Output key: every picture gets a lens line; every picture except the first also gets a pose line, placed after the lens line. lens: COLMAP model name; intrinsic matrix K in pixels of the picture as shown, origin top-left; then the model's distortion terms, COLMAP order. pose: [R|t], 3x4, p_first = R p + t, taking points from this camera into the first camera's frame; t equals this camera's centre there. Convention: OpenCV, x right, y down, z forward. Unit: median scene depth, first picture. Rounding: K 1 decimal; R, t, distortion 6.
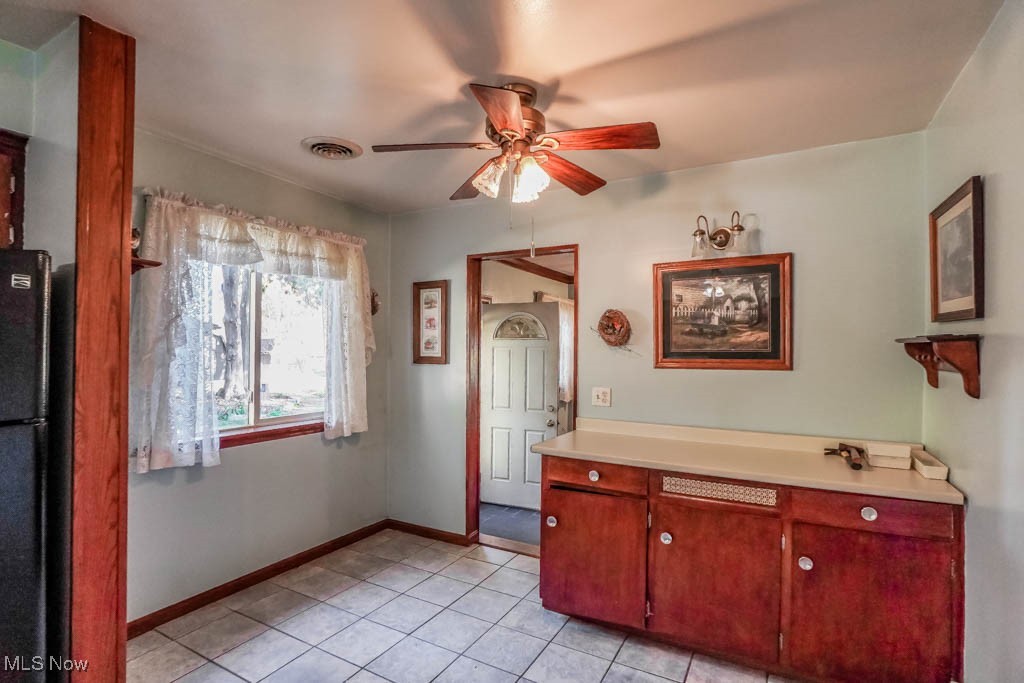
lens RADIAL K [[500.2, 0, 511.6], [0, 500.2, 348.7], [0, 0, 1]] dist [-0.005365, -0.000008]
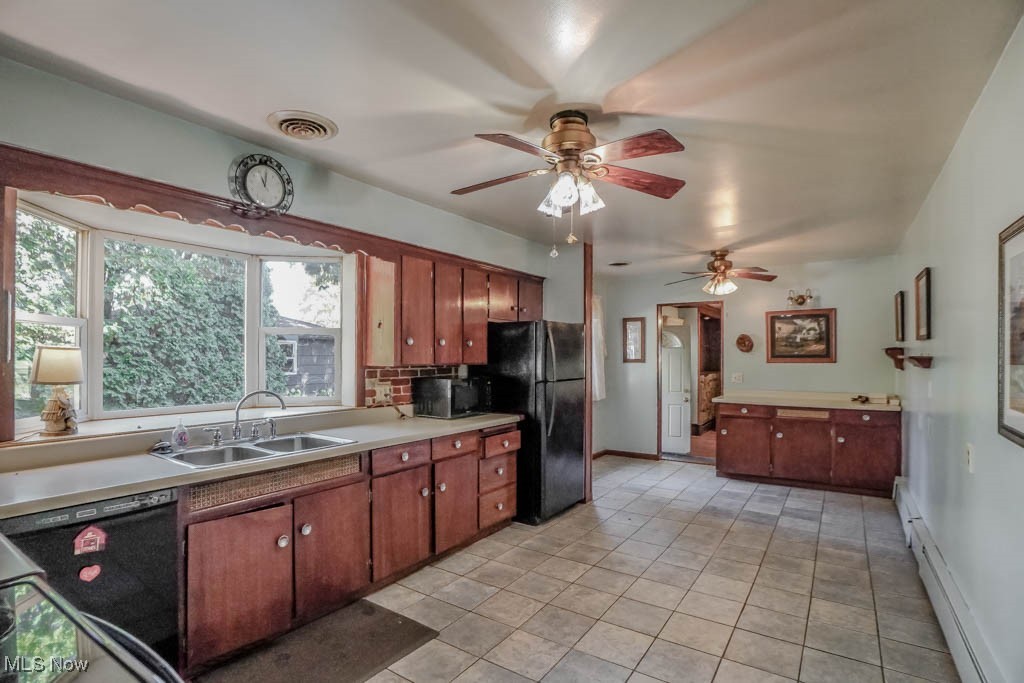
lens RADIAL K [[488.9, 0, 510.8], [0, 488.9, 355.5], [0, 0, 1]] dist [-0.036690, 0.000334]
pose [[0.994996, -0.008593, -0.099544, -0.613967], [0.008708, 0.999962, 0.000720, -0.002552], [0.099534, -0.001583, 0.995033, -1.176161]]
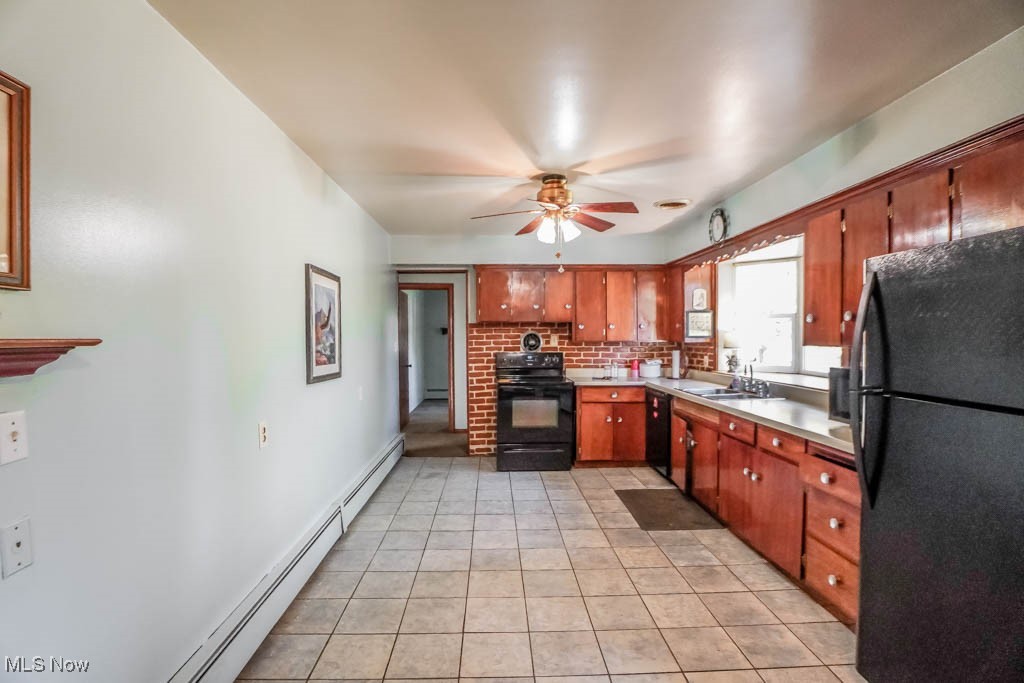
lens RADIAL K [[517.2, 0, 506.8], [0, 517.2, 342.1], [0, 0, 1]] dist [-0.026002, 0.000669]
pose [[-0.862751, 0.004154, -0.505612, 0.202687], [-0.000364, 0.999961, 0.008835, 0.002884], [0.505629, 0.007806, -0.862716, 0.791699]]
